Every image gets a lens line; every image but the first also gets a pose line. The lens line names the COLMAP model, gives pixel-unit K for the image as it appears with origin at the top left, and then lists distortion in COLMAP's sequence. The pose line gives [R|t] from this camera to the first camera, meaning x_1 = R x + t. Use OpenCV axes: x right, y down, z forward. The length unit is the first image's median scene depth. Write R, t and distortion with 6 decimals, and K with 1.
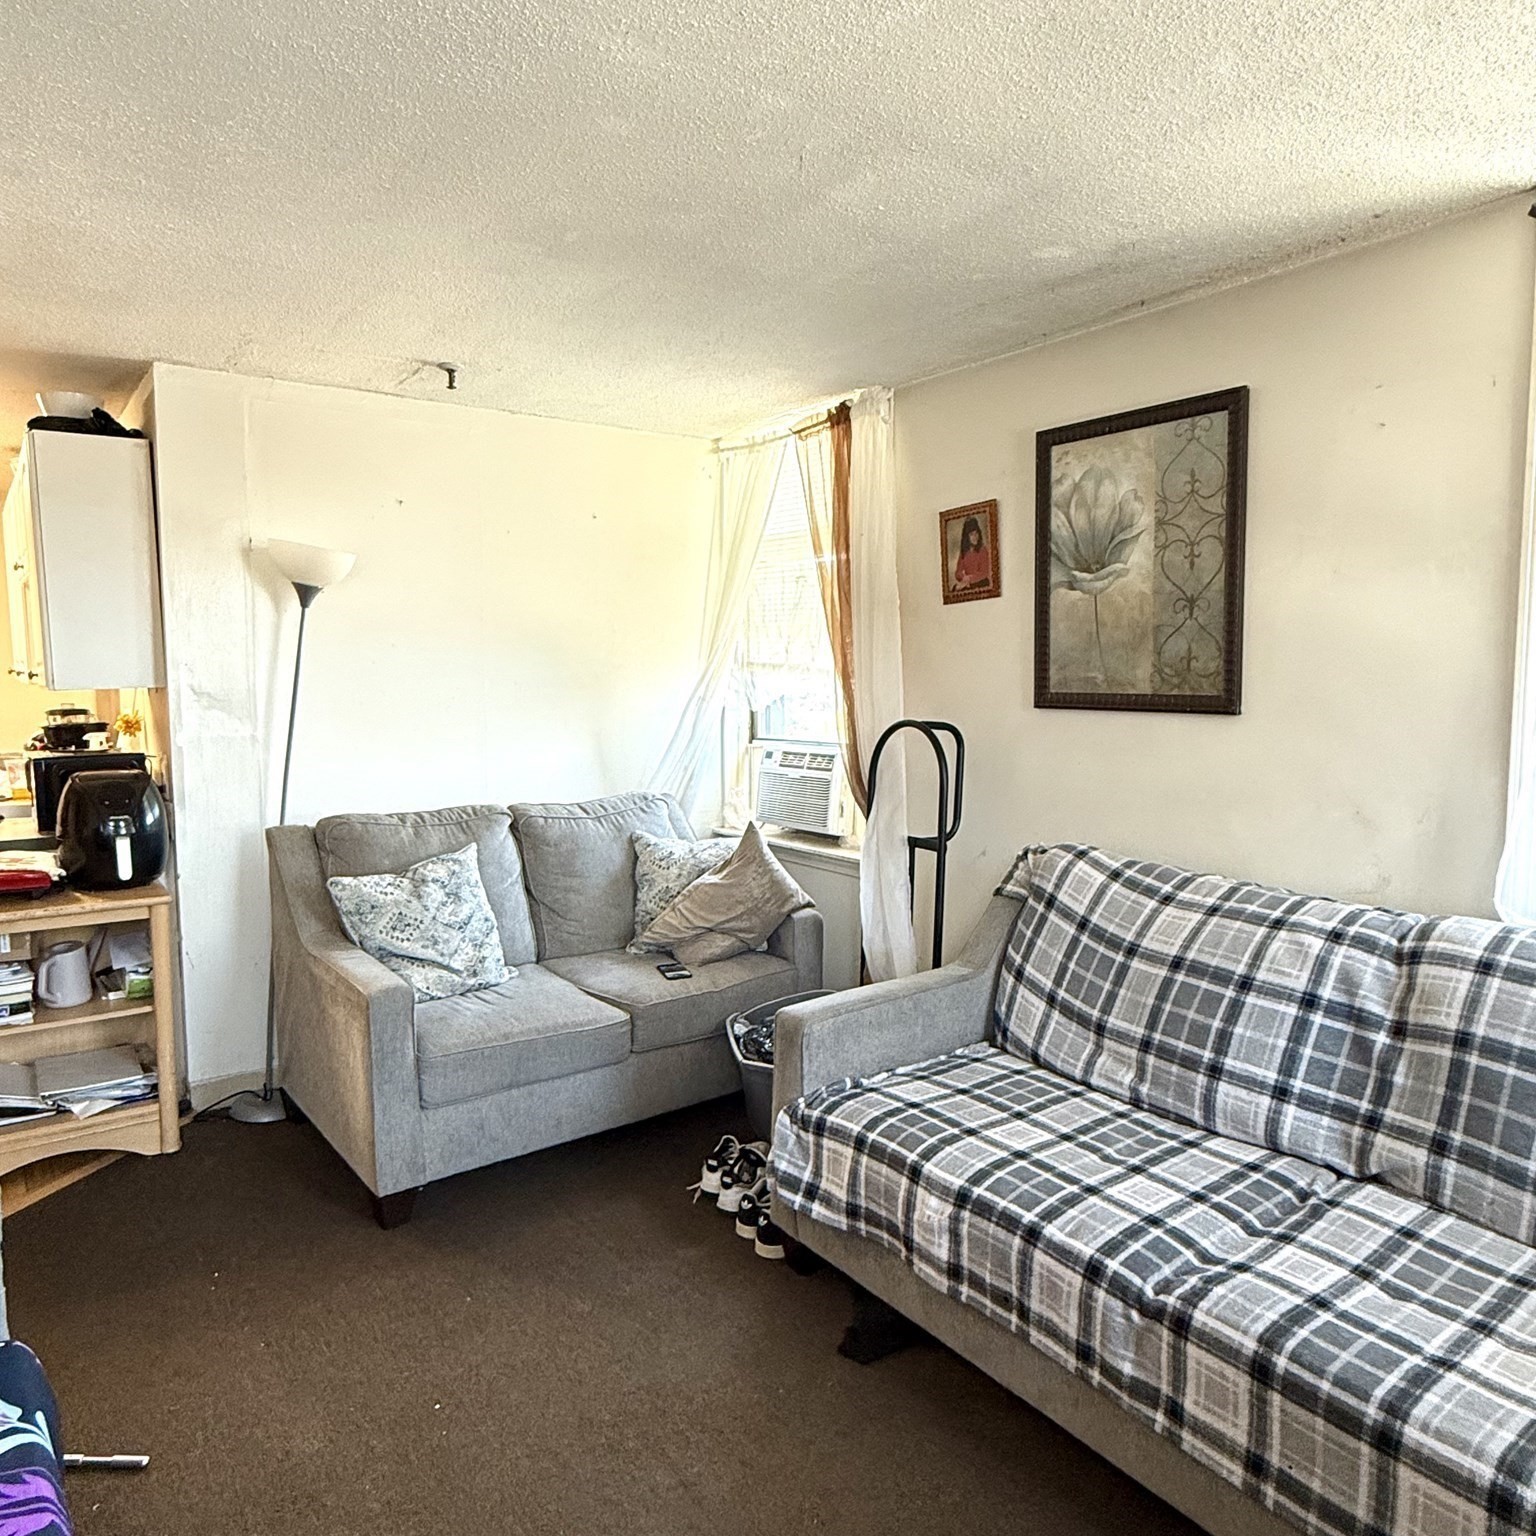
lens RADIAL K [[1091.2, 0, 768.0], [0, 1091.2, 768.0], [0, 0, 1]] dist [-0.001153, 0.001740]
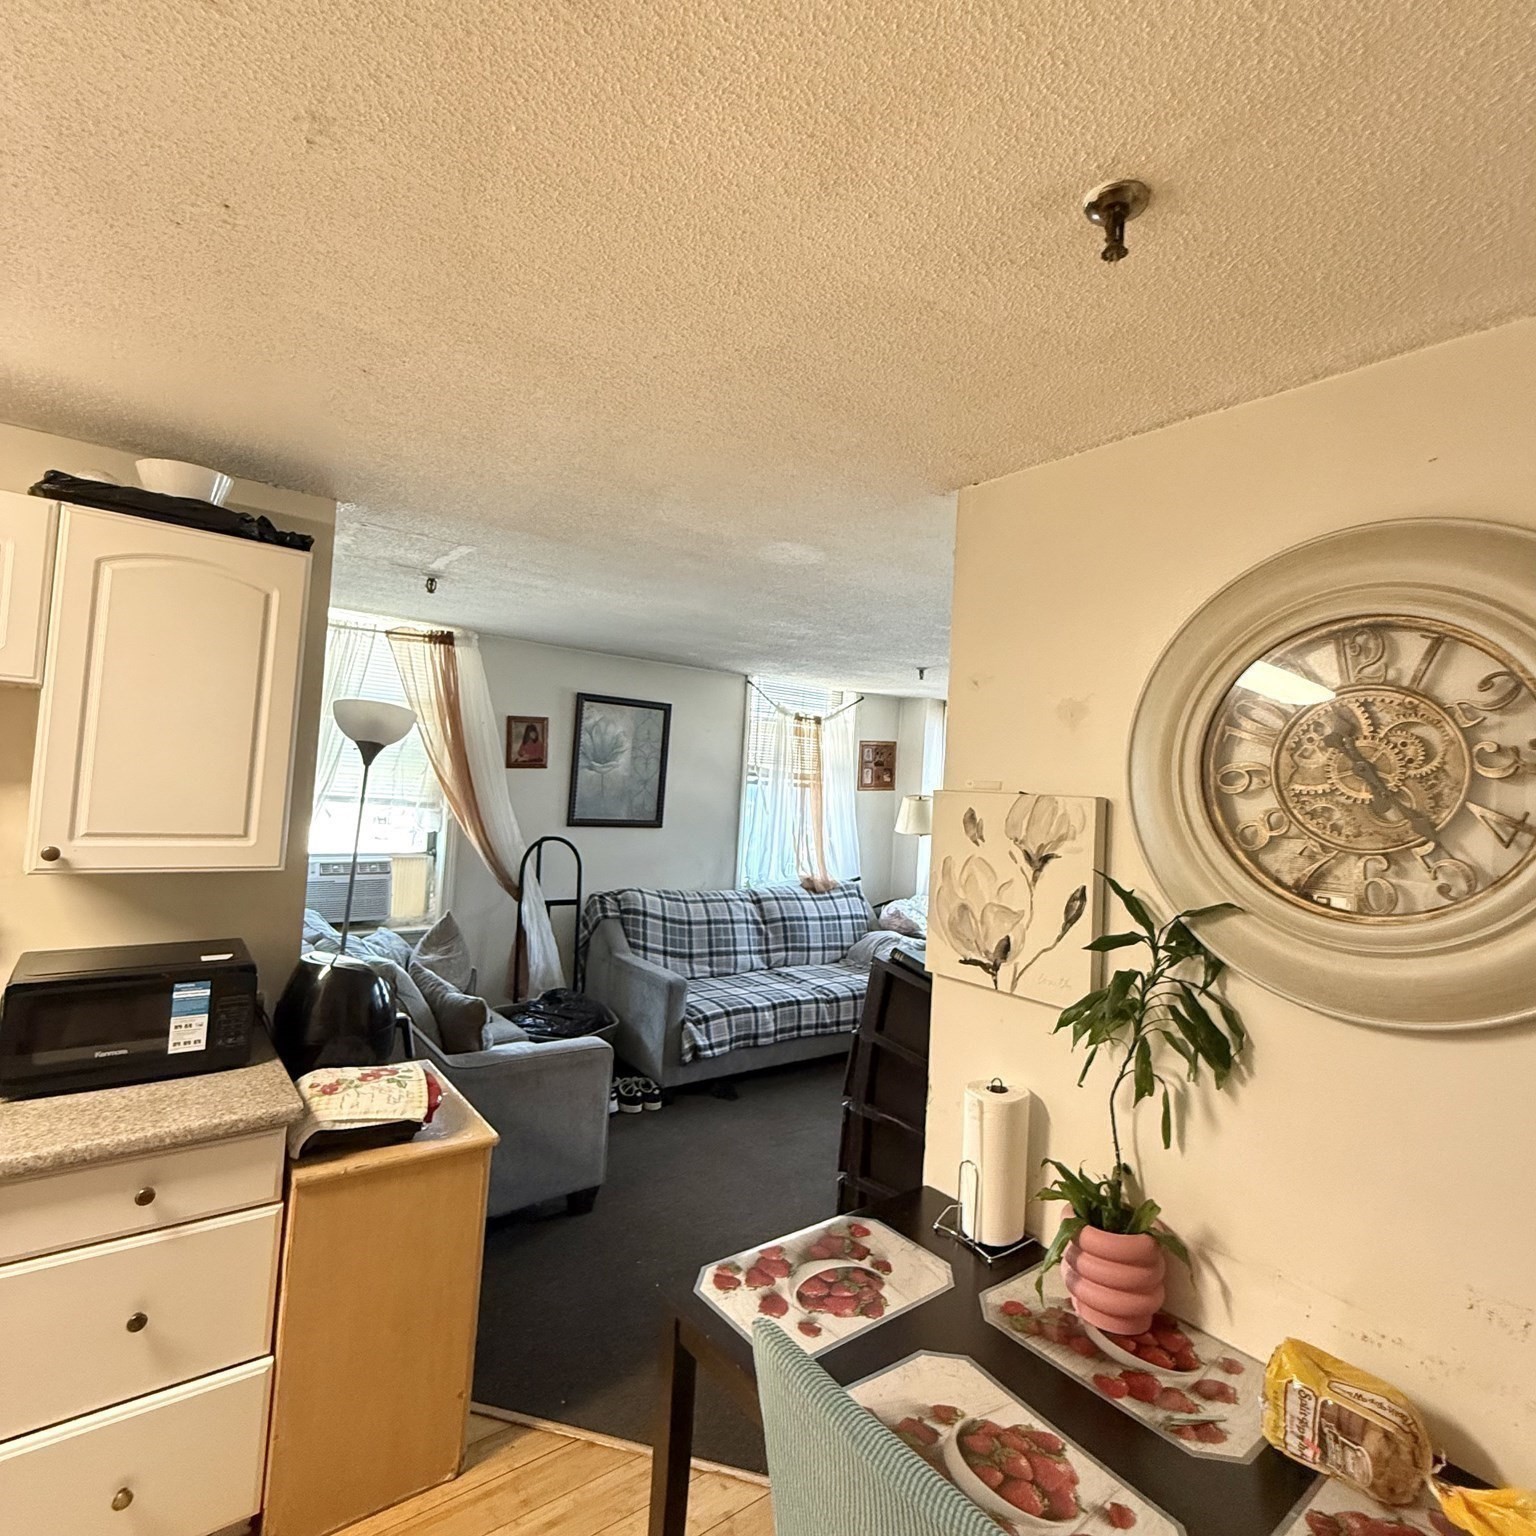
lens RADIAL K [[827.1, 0, 778.8], [0, 827.1, 753.7], [0, 0, 1]] dist [0.002298, -0.000356]
pose [[-0.038969, 0.033547, 0.998677, -1.646359], [0.028114, 0.999077, -0.032463, -0.163456], [-0.998845, 0.026811, -0.039876, 0.857333]]
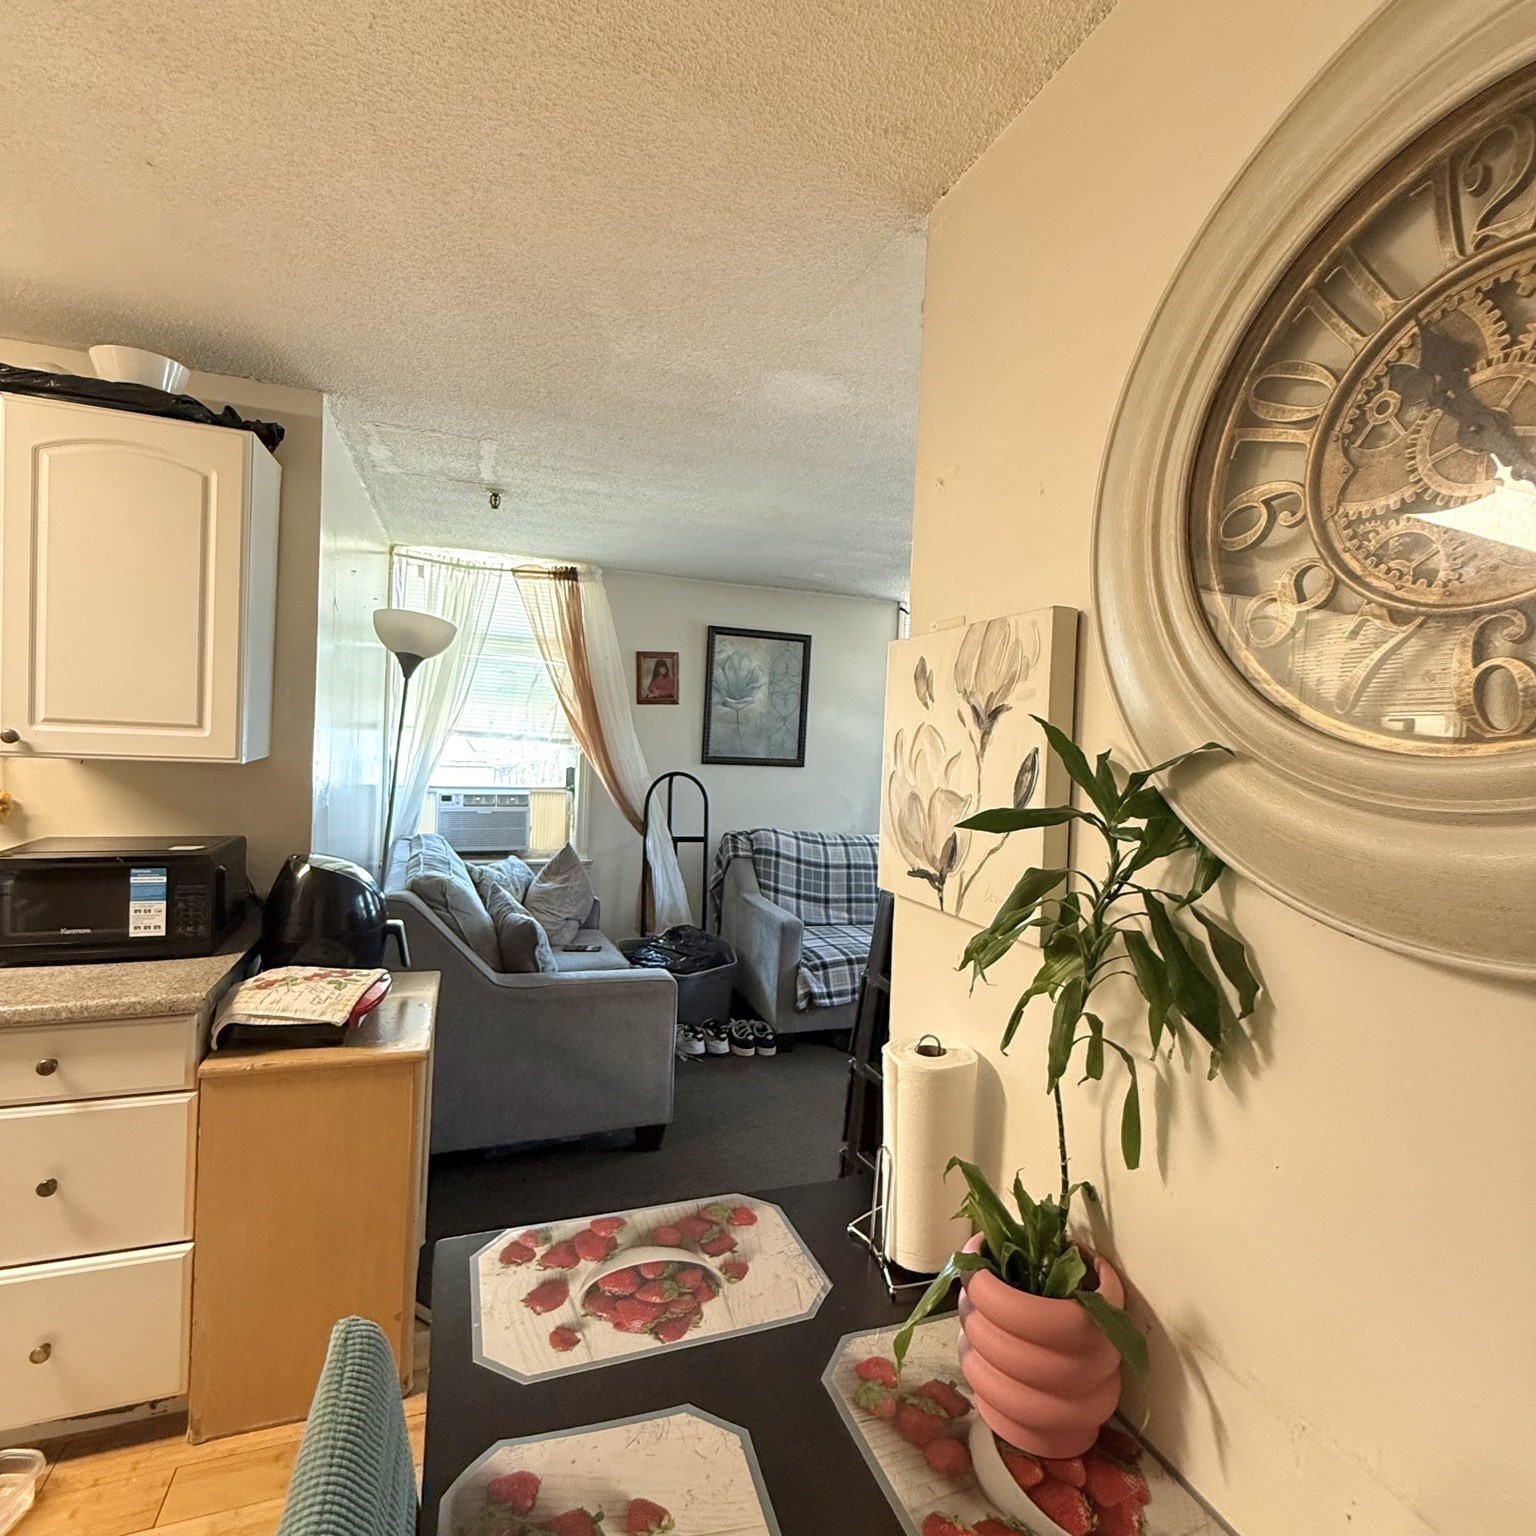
lens RADIAL K [[815.9, 0, 768.5], [0, 815.9, 763.3], [0, 0, 1]] dist [0.000076, 0.000079]
pose [[0.270398, -0.017900, 0.962582, -1.442977], [0.039643, 0.999186, 0.007445, -0.079447], [-0.961932, 0.036146, 0.270888, 0.626066]]
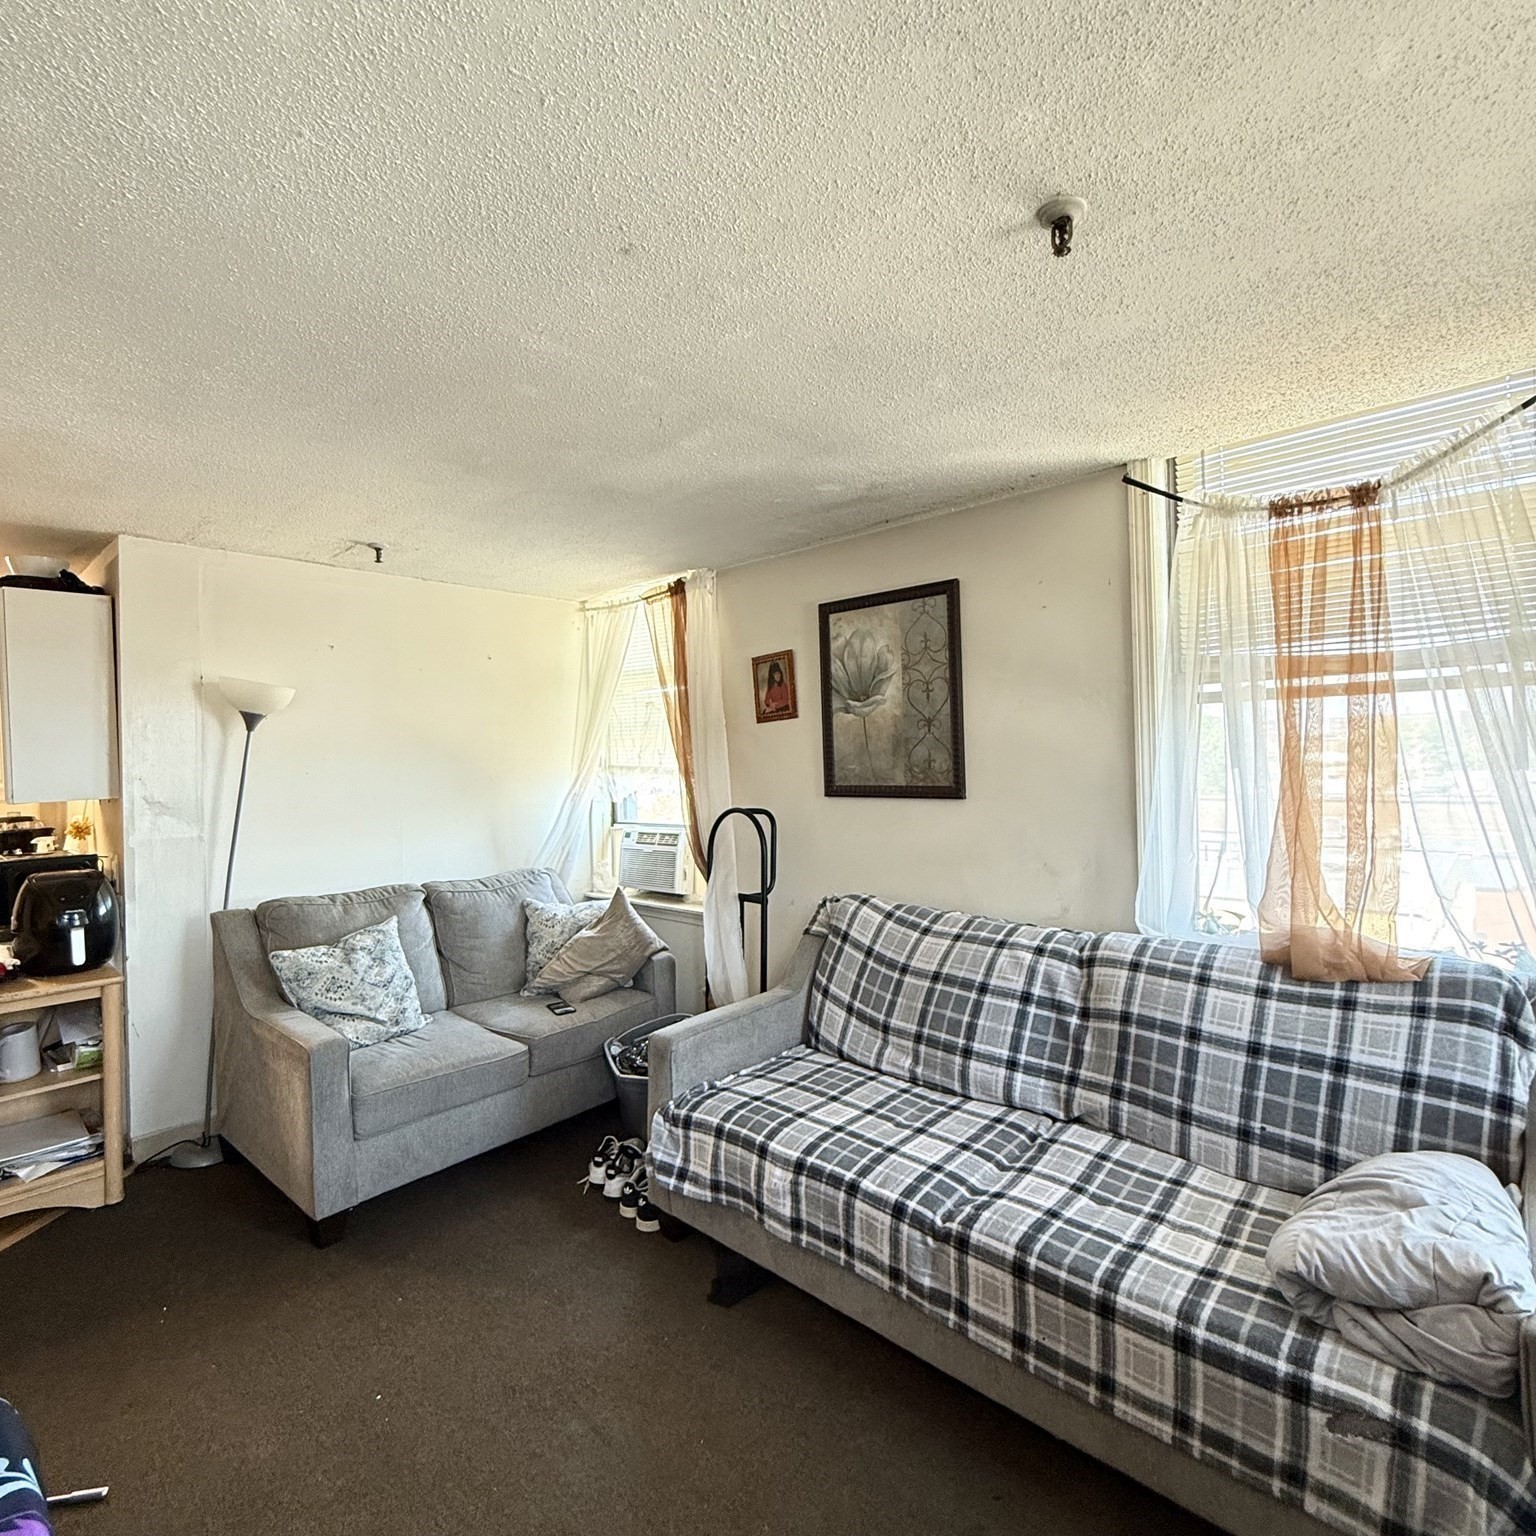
lens RADIAL K [[815.9, 0, 768.5], [0, 815.9, 763.3], [0, 0, 1]] dist [0.000076, 0.000079]
pose [[0.981041, -0.019134, 0.192855, -0.035902], [0.036337, 0.995627, -0.086059, -0.012947], [-0.190365, 0.091435, 0.977446, -0.018325]]
